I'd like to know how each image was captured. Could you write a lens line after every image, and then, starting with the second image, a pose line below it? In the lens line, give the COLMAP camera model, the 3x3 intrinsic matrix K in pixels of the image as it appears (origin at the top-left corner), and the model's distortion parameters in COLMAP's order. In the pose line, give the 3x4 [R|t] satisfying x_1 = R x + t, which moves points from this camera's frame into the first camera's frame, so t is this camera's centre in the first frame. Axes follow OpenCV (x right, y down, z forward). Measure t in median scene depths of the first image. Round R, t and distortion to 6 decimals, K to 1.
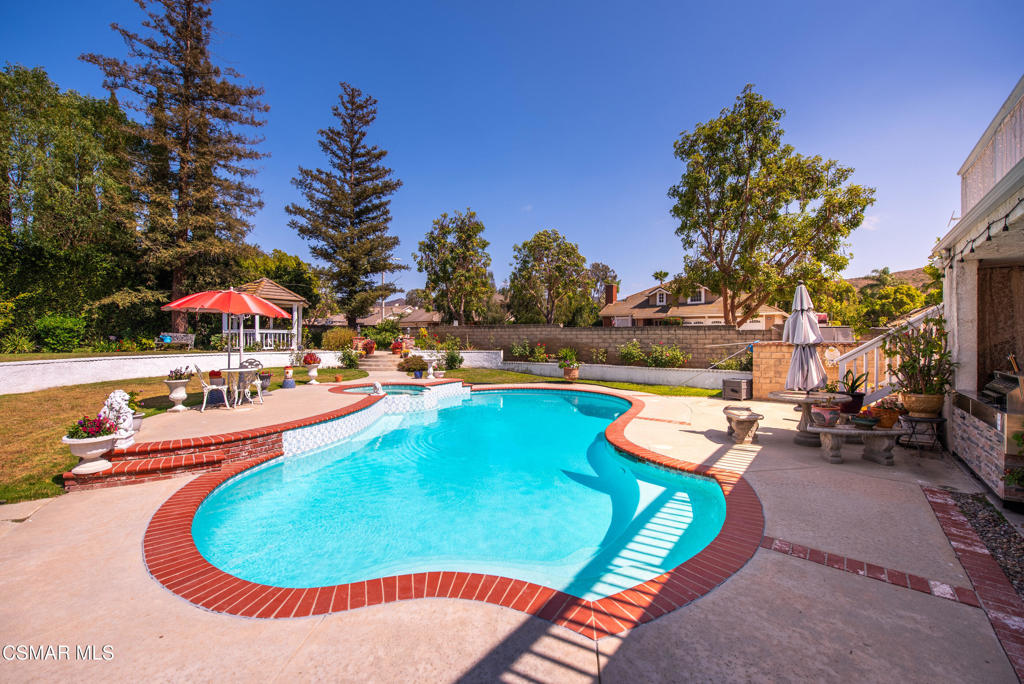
lens RADIAL K [[427.0, 0, 512.0], [0, 427.0, 342.0], [0, 0, 1]] dist [-0.019459, 0.000053]
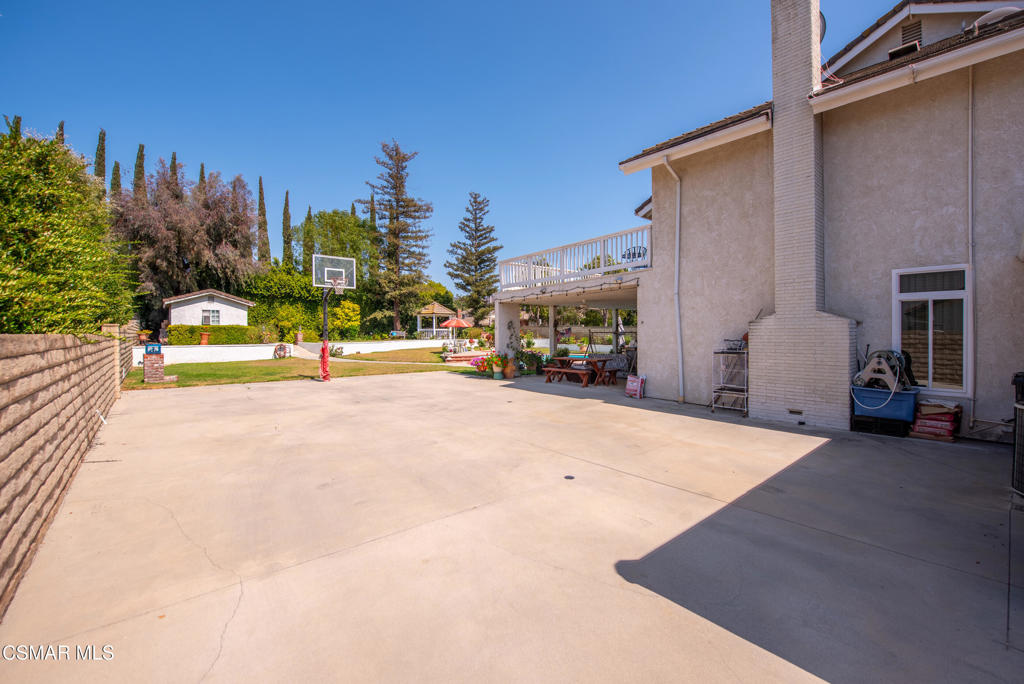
lens RADIAL K [[415.3, 0, 518.3], [0, 415.3, 339.5], [0, 0, 1]] dist [-0.015855, -0.000002]
pose [[0.978105, -0.004261, -0.208067, 0.174599], [0.006380, 0.999934, 0.009513, 0.004544], [0.208013, -0.010632, 0.978068, -0.736539]]
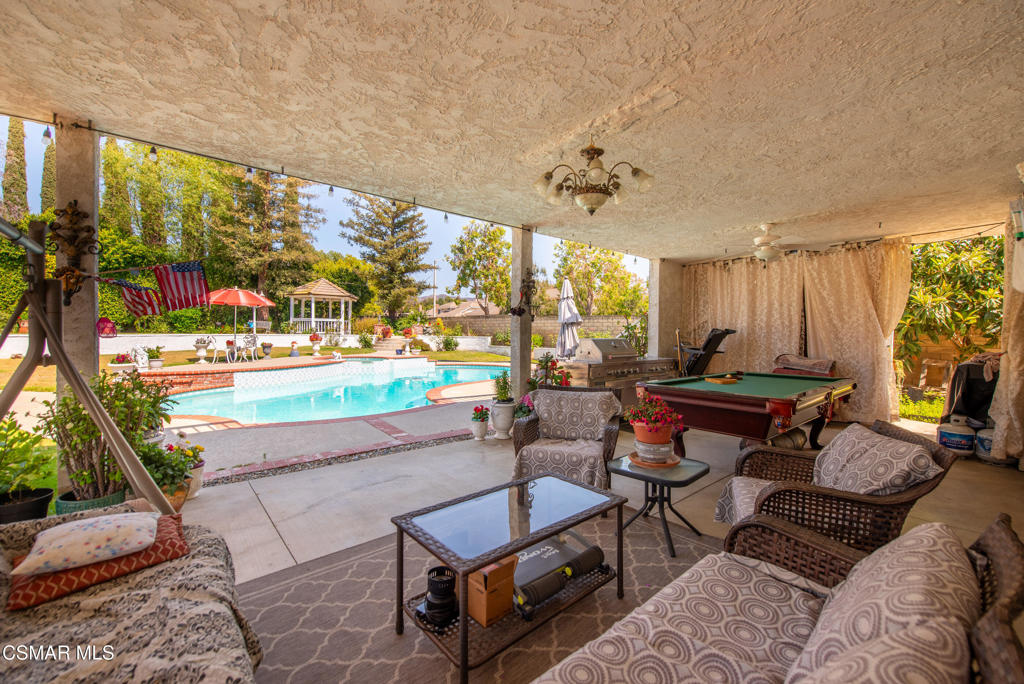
lens RADIAL K [[415.3, 0, 518.3], [0, 415.3, 339.5], [0, 0, 1]] dist [-0.015855, -0.000002]
pose [[0.978533, 0.014899, -0.205551, 0.242865], [-0.013173, 0.999866, 0.009762, 0.013282], [0.205669, -0.006845, 0.978598, -0.100268]]
